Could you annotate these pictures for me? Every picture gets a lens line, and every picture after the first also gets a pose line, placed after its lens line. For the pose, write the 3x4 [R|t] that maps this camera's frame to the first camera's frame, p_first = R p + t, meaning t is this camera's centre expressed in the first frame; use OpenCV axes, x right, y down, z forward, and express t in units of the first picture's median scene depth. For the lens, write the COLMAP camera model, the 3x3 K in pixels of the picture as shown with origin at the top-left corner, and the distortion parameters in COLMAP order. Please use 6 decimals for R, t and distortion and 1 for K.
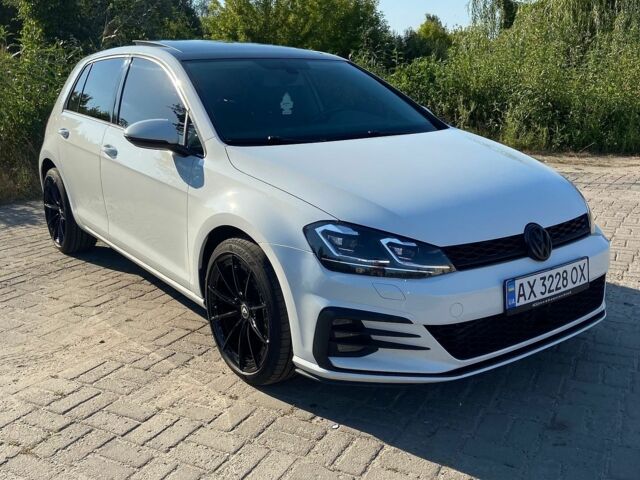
lens RADIAL K [[607.6, 0, 315.1], [0, 607.6, 239.0], [0, 0, 1]] dist [0.095765, 0.000000]
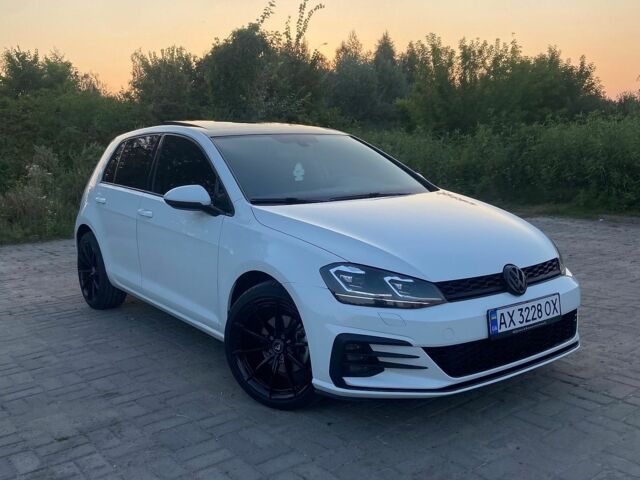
lens RADIAL K [[607.6, 0, 321.5], [0, 607.6, 240.6], [0, 0, 1]] dist [0.095765, 0.000000]
pose [[0.999872, -0.014533, 0.006761, -0.022042], [0.015206, 0.993444, -0.113306, 0.061653], [-0.005070, 0.113394, 0.993537, -0.201762]]
